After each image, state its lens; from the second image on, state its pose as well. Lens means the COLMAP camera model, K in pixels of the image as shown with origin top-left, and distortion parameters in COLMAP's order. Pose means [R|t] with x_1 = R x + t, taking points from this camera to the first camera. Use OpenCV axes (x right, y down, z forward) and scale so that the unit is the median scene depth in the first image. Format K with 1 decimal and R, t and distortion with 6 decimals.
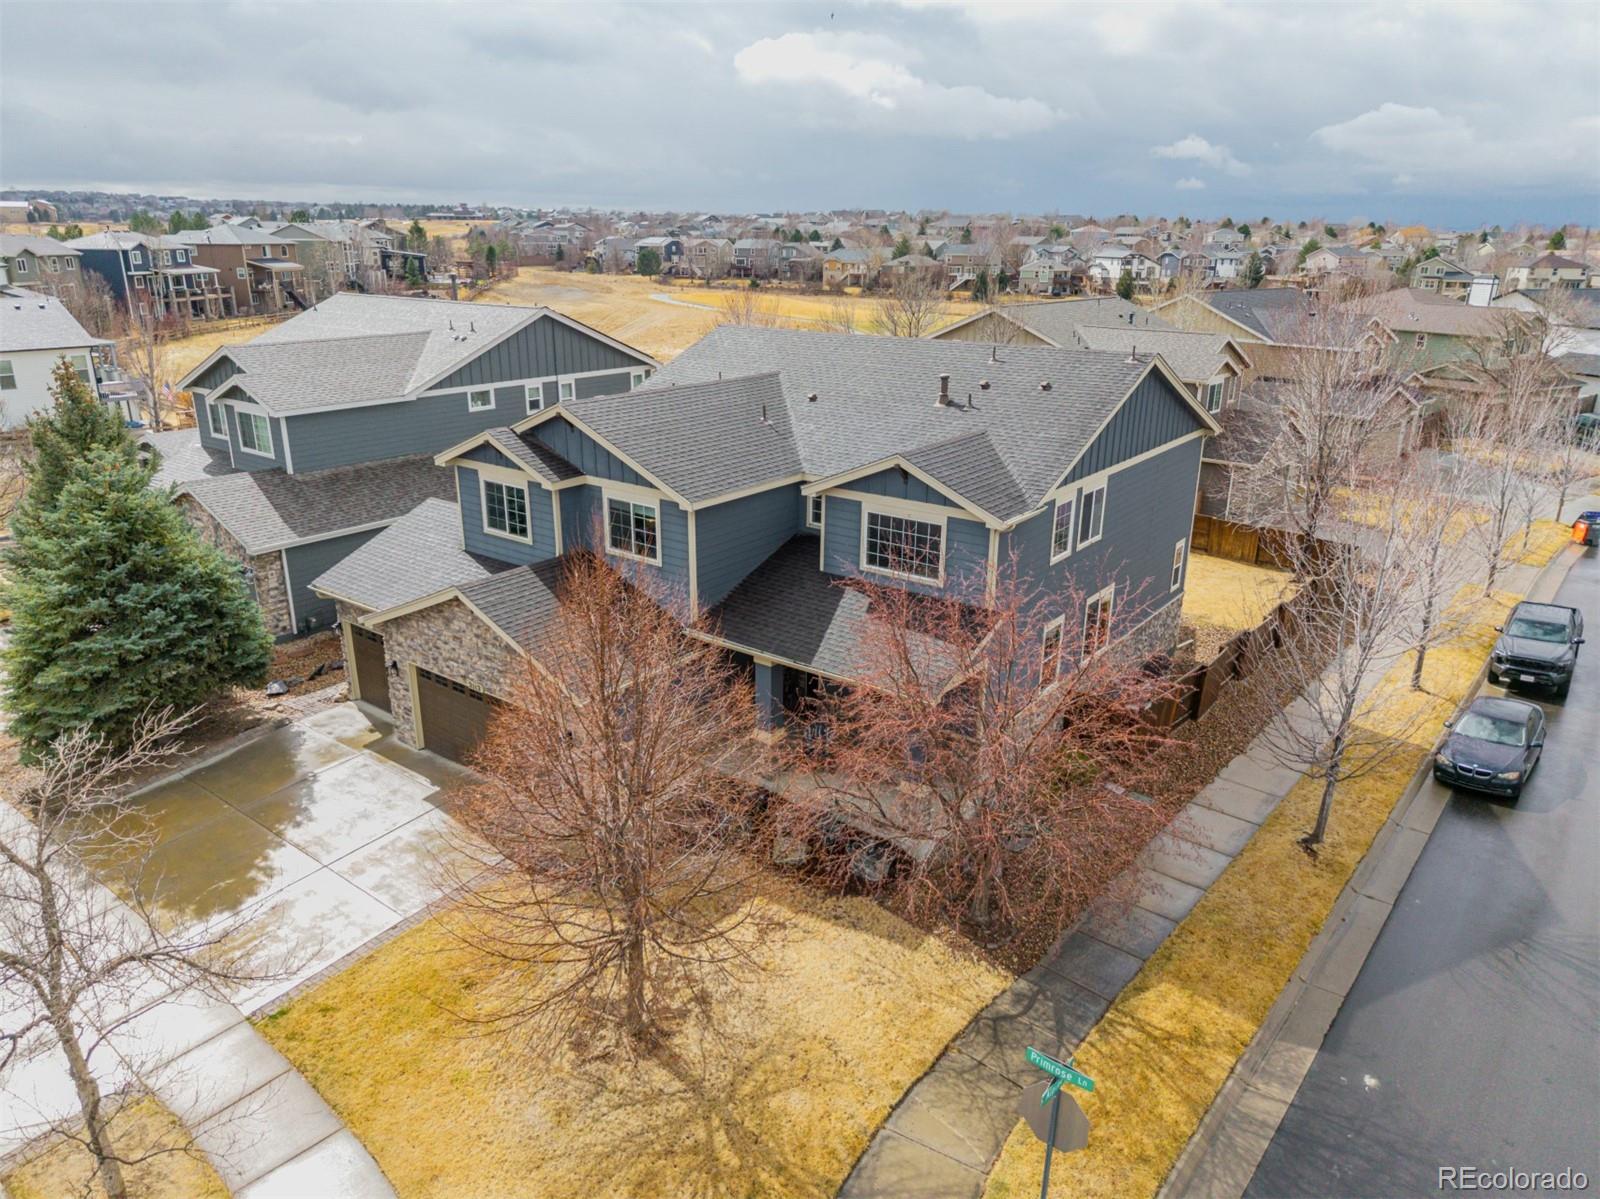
lens RADIAL K [[1084.6, 0, 789.2], [0, 1084.6, 598.2], [0, 0, 1]] dist [0.019887, -0.012140]
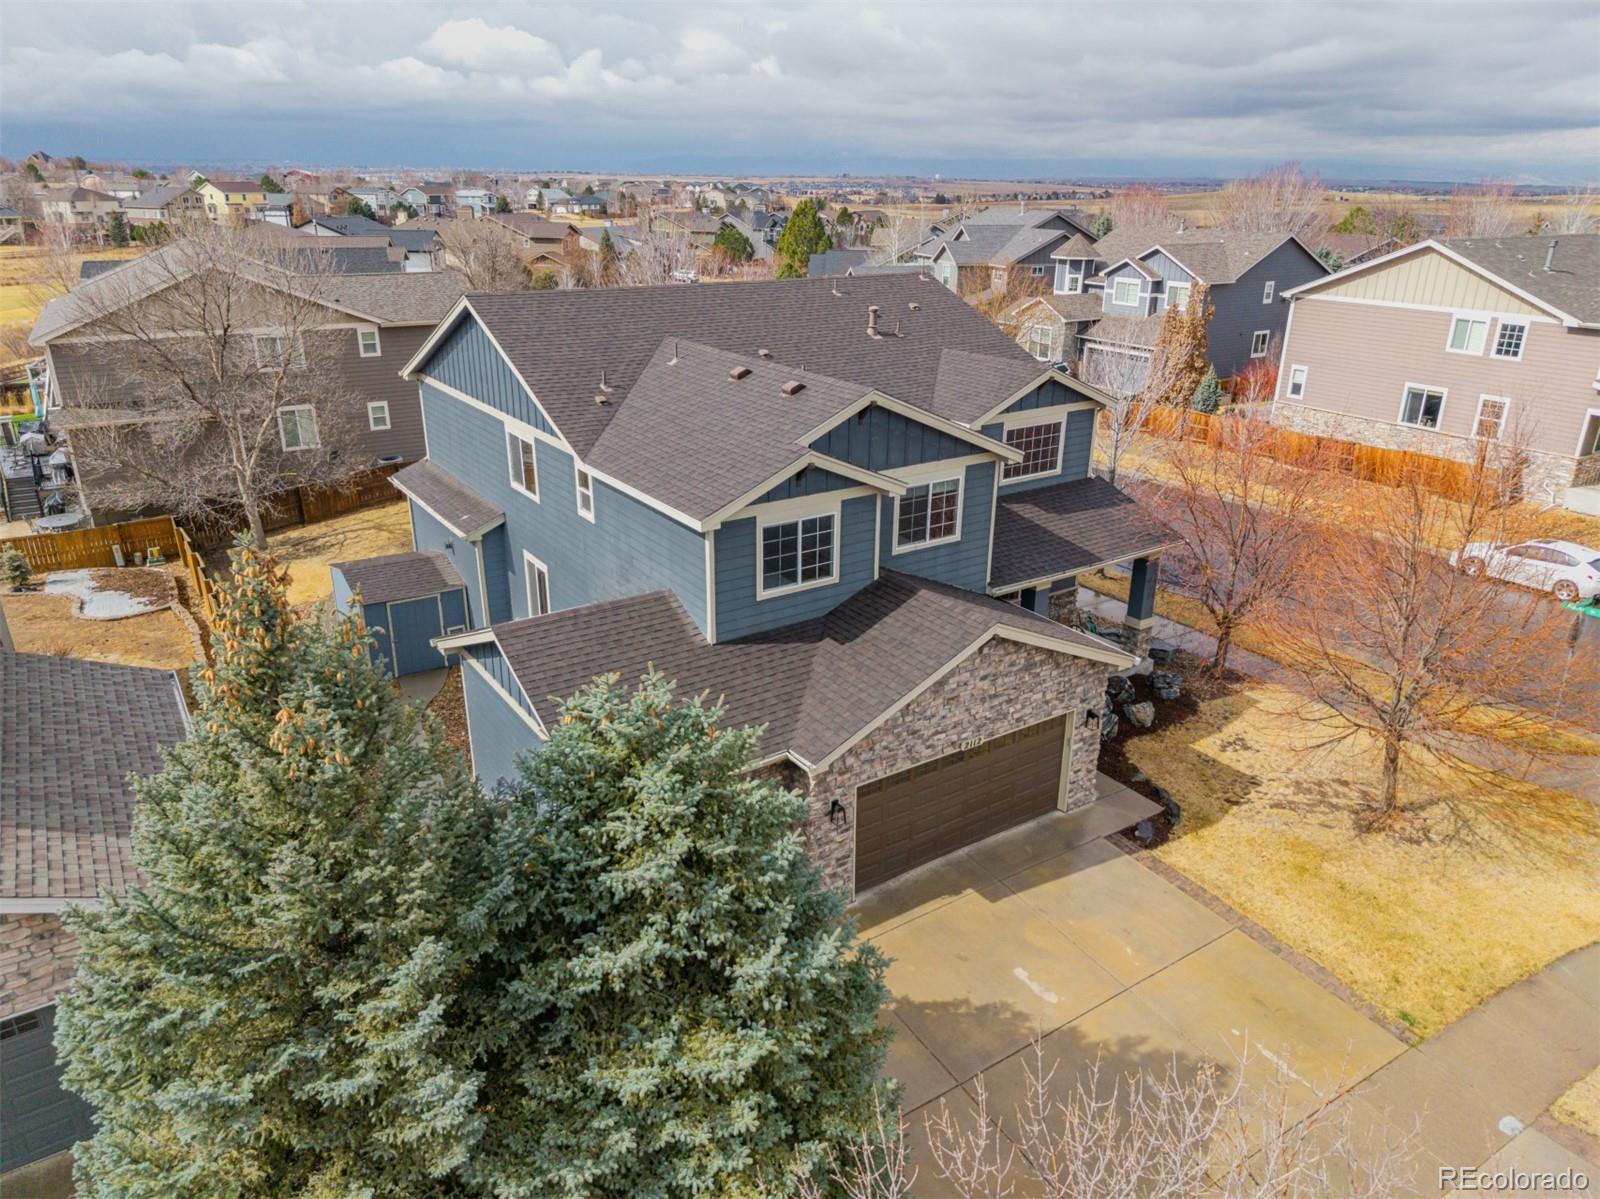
lens RADIAL K [[1084.6, 0, 789.5], [0, 1084.6, 601.4], [0, 0, 1]] dist [0.019887, -0.012140]
pose [[0.312831, -0.349568, 0.883141, -0.613003], [0.298900, 0.918801, 0.257805, -0.161136], [-0.901552, 0.183321, 0.391915, 0.477020]]
